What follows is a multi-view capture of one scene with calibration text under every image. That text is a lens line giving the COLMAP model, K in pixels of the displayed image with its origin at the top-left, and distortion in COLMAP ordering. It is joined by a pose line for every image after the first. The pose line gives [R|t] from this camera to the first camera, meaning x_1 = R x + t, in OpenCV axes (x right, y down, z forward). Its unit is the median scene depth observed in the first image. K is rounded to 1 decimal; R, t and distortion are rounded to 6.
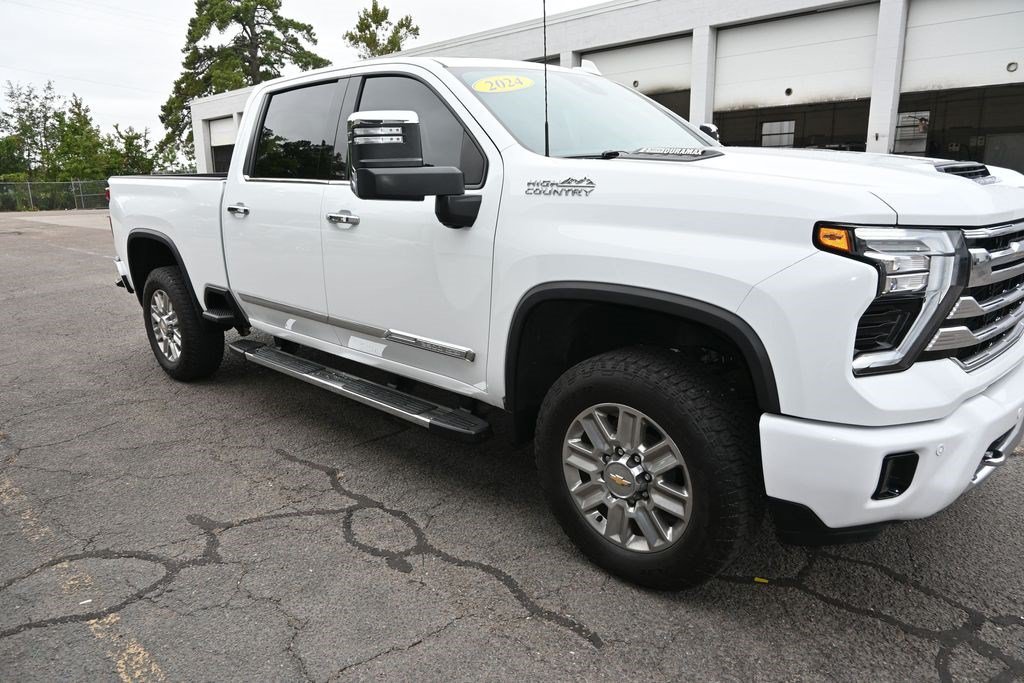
lens RADIAL K [[699.5, 0, 511.7], [0, 699.5, 339.9], [0, 0, 1]] dist [-0.008025, 0.002010]
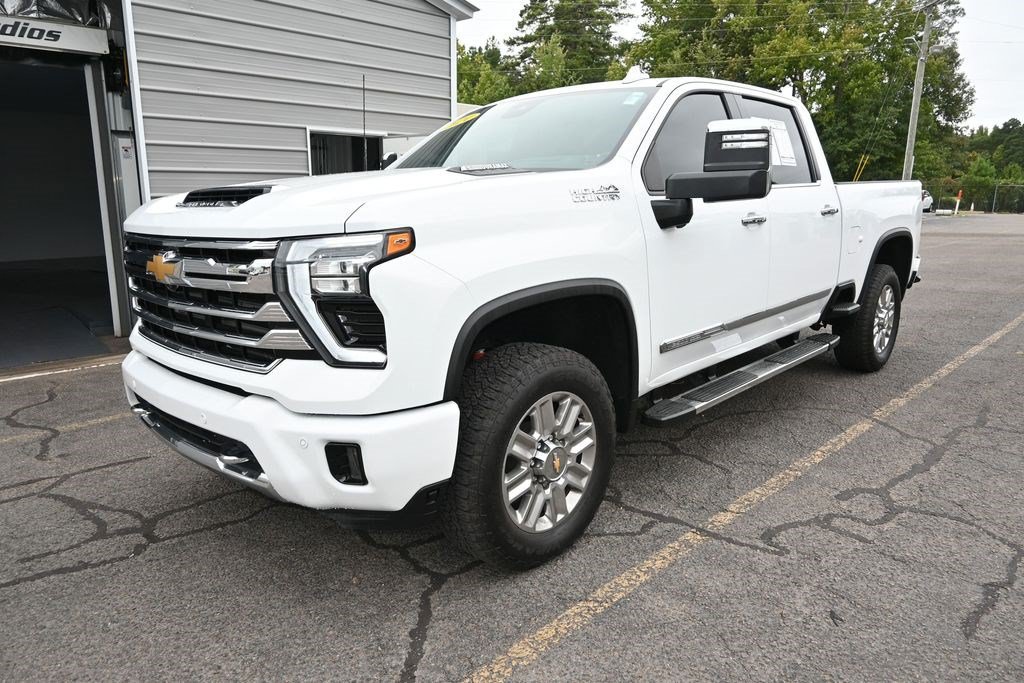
lens RADIAL K [[699.5, 0, 510.6], [0, 699.5, 336.9], [0, 0, 1]] dist [-0.008025, 0.002010]
pose [[-0.008938, 0.222674, -0.974852, 1.354465], [-0.225710, 0.949282, 0.218903, -0.287069], [0.974154, 0.221990, 0.041775, 1.110800]]
